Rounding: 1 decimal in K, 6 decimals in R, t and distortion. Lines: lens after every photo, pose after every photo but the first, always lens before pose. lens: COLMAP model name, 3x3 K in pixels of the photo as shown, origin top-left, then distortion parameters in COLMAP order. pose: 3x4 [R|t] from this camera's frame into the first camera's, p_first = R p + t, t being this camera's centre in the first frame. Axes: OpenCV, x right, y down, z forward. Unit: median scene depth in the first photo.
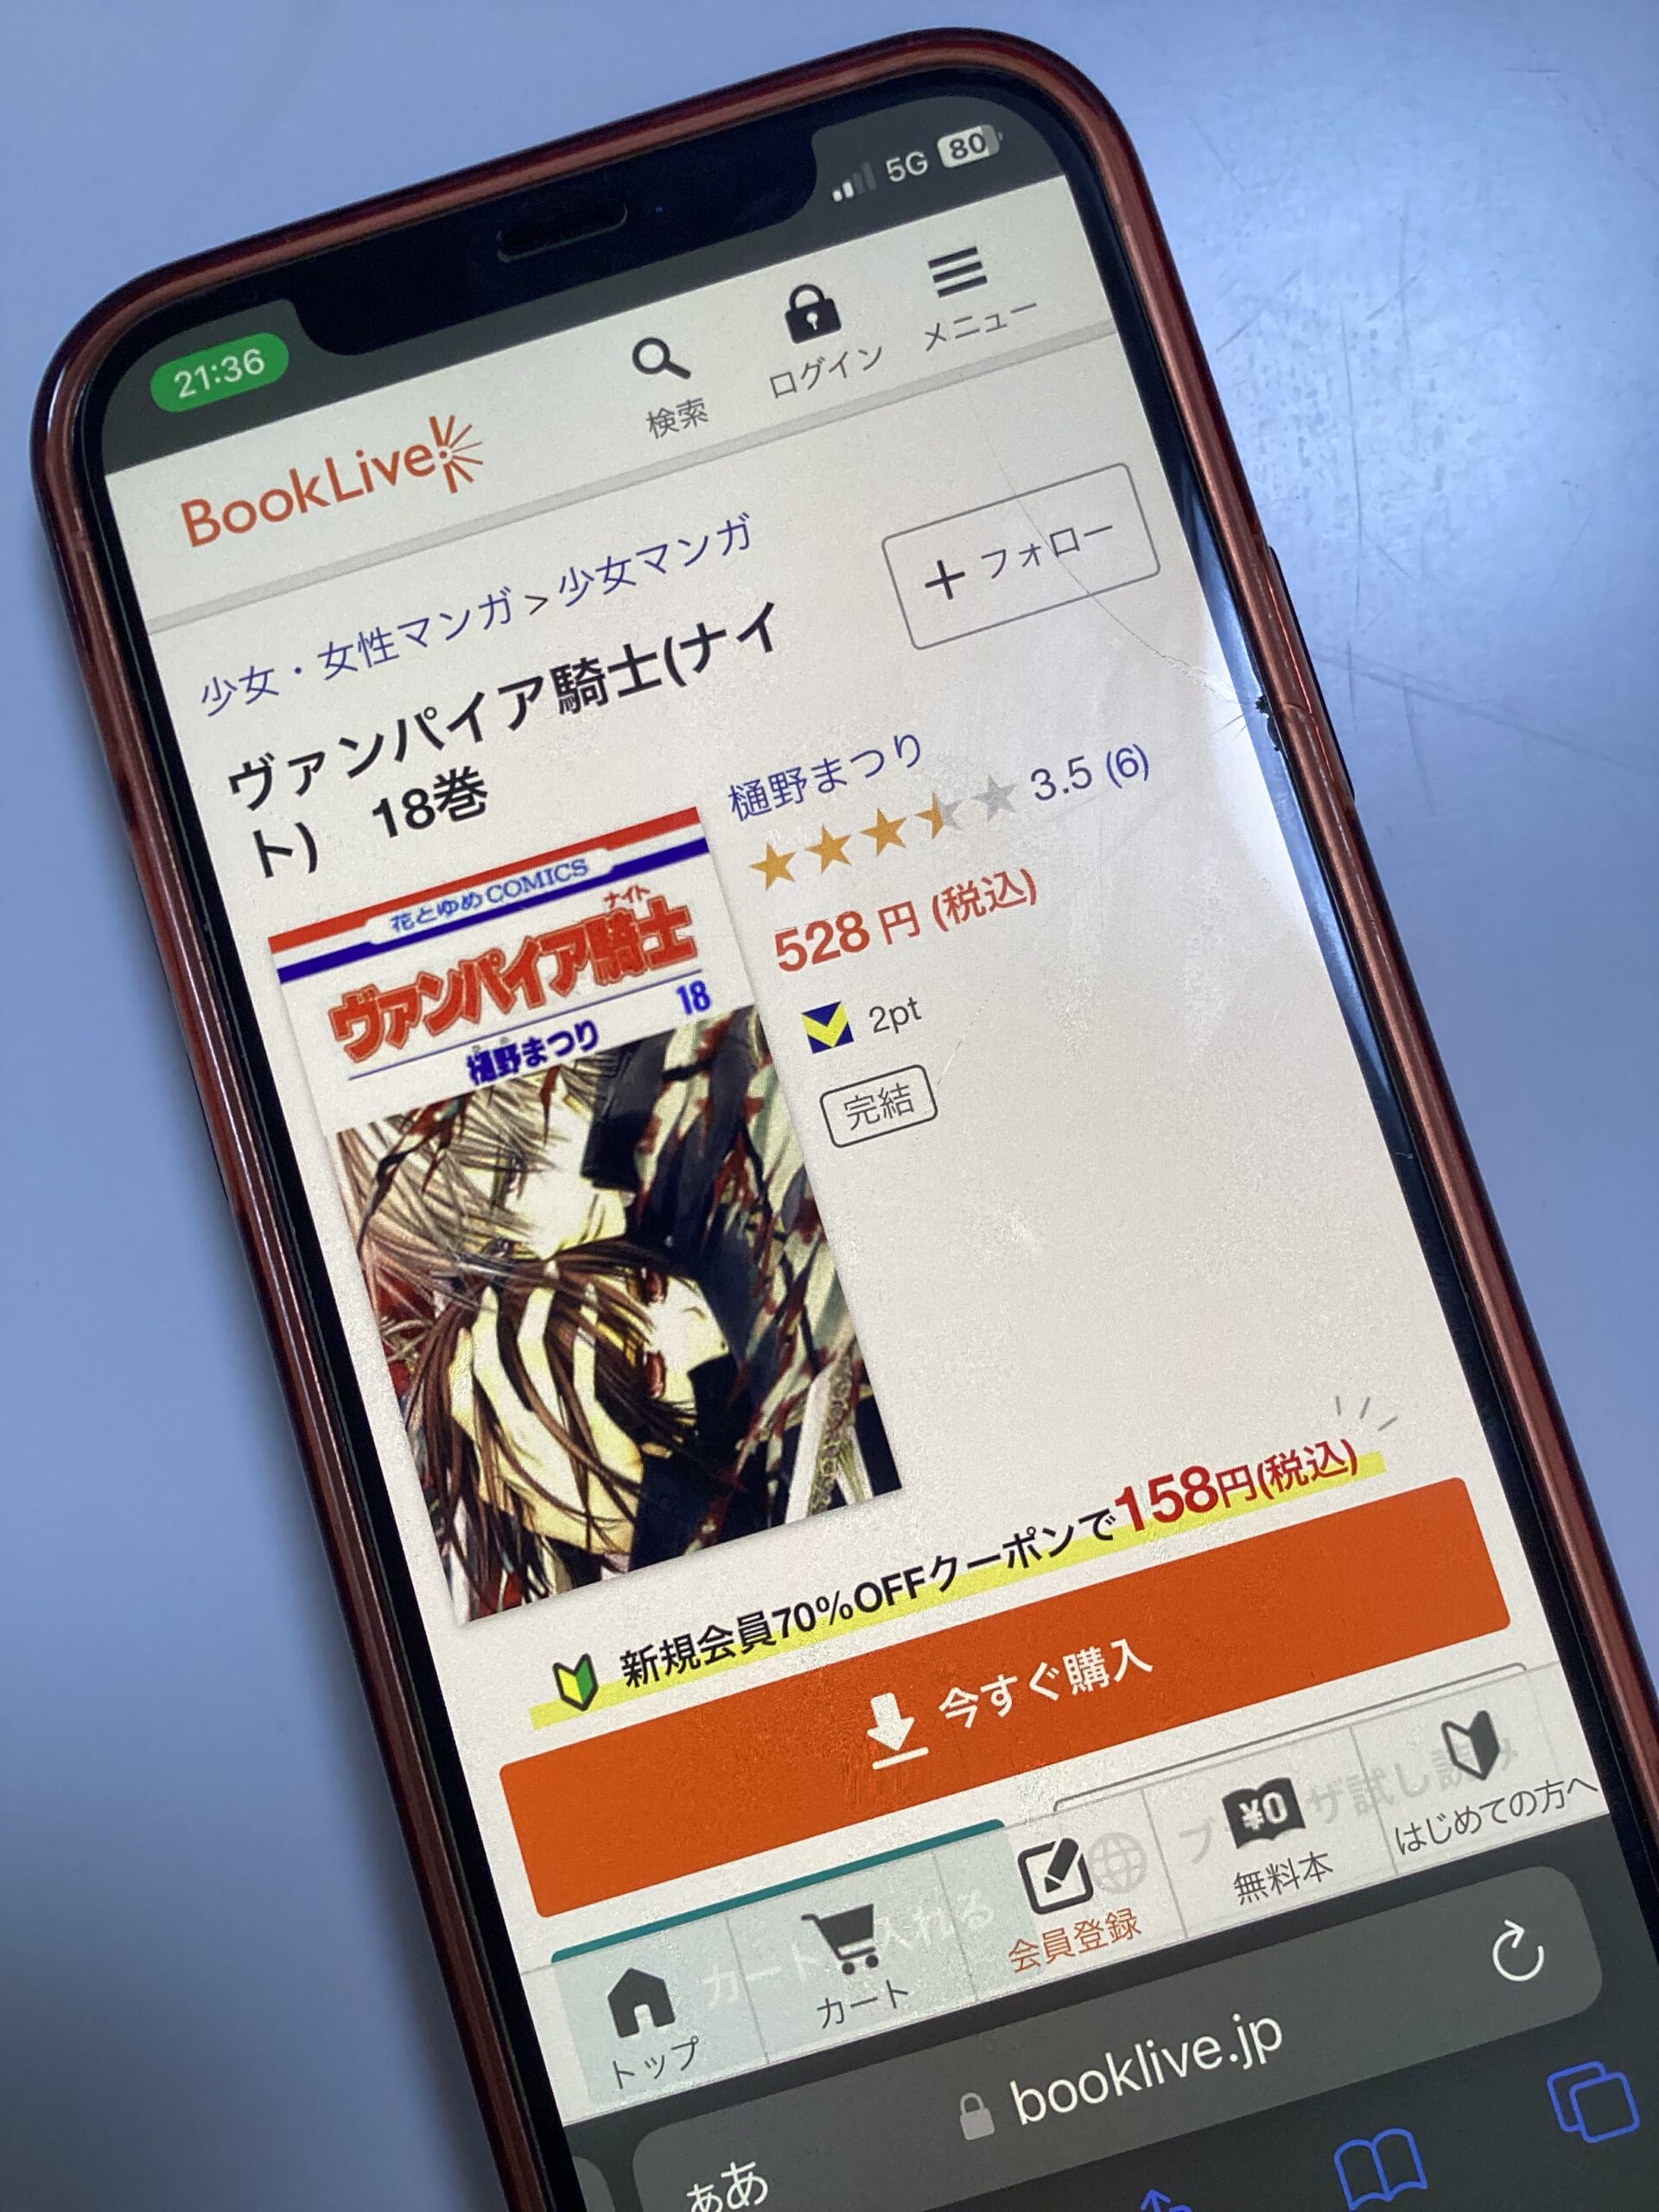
lens RADIAL K [[1955.1, 0, 845.4], [0, 1955.1, 1125.5], [0, 0, 1]] dist [0.155303, -0.315701]
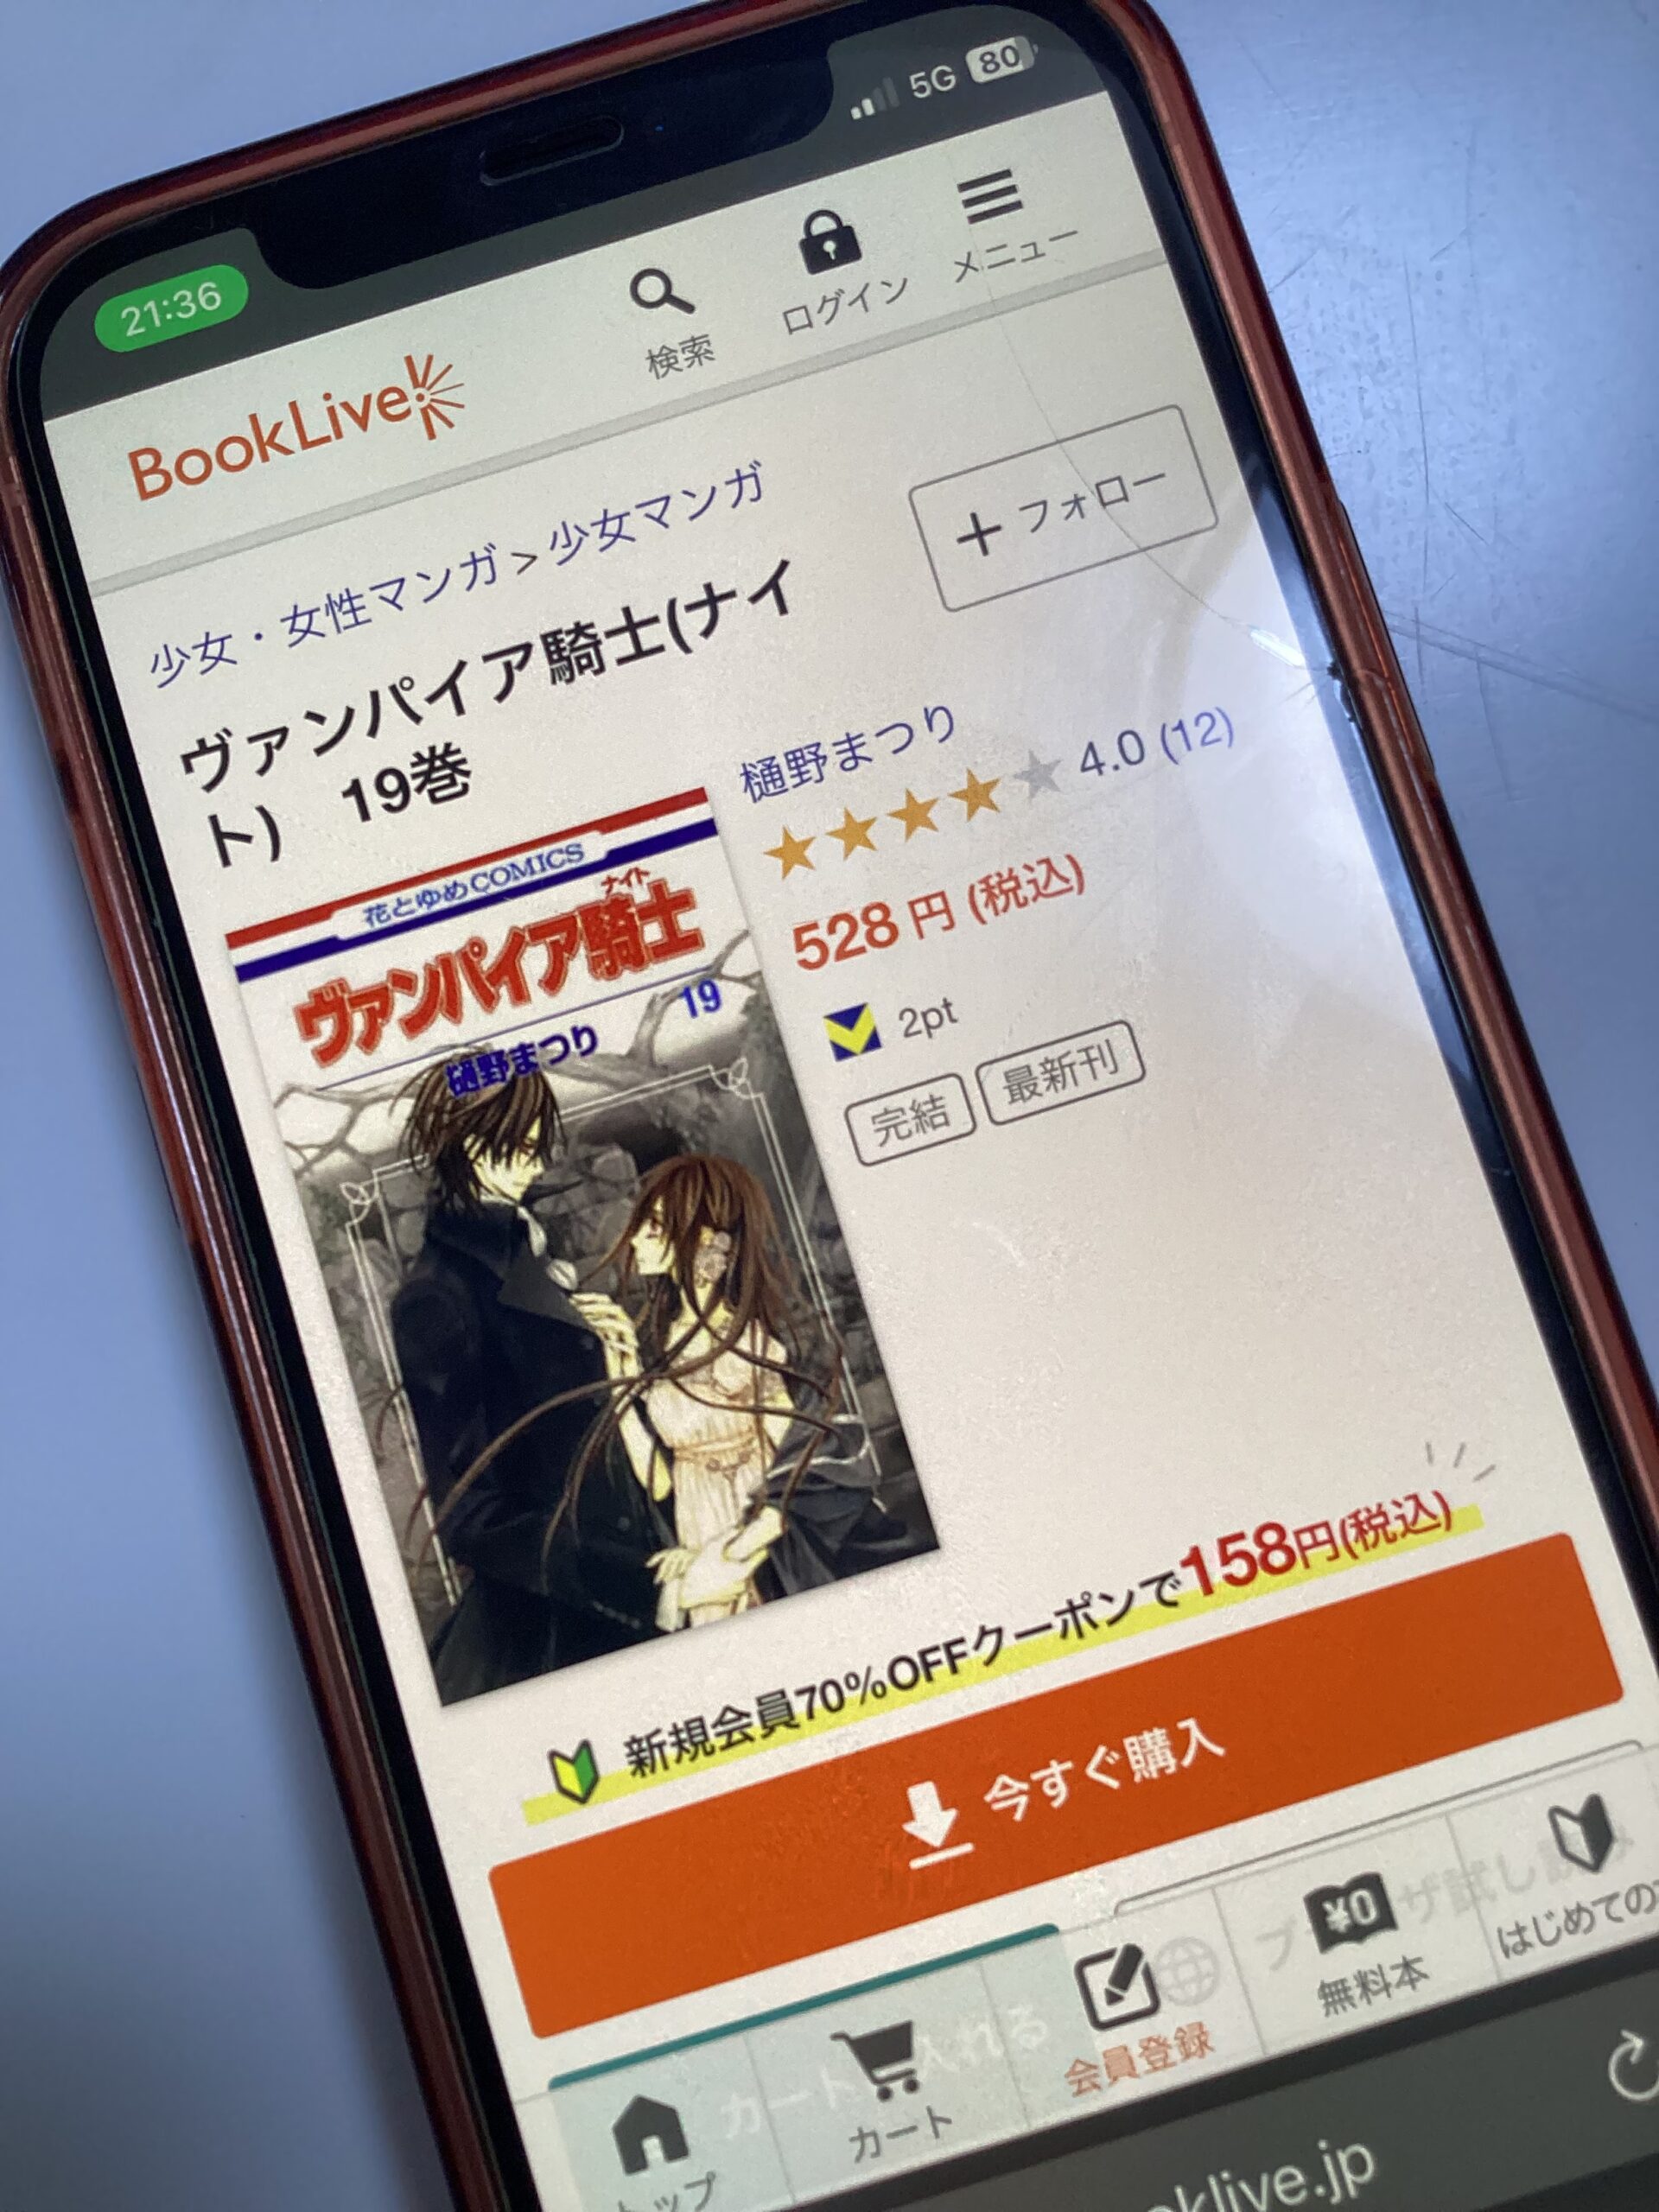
lens RADIAL K [[1864.5, 0, 855.6], [0, 1864.5, 1126.4], [0, 0, 1]] dist [0.129926, -0.230796]
pose [[0.999867, -0.004989, 0.015520, -0.021091], [0.005031, 0.999984, -0.002715, -0.004498], [-0.015507, 0.002793, 0.999876, 0.145130]]
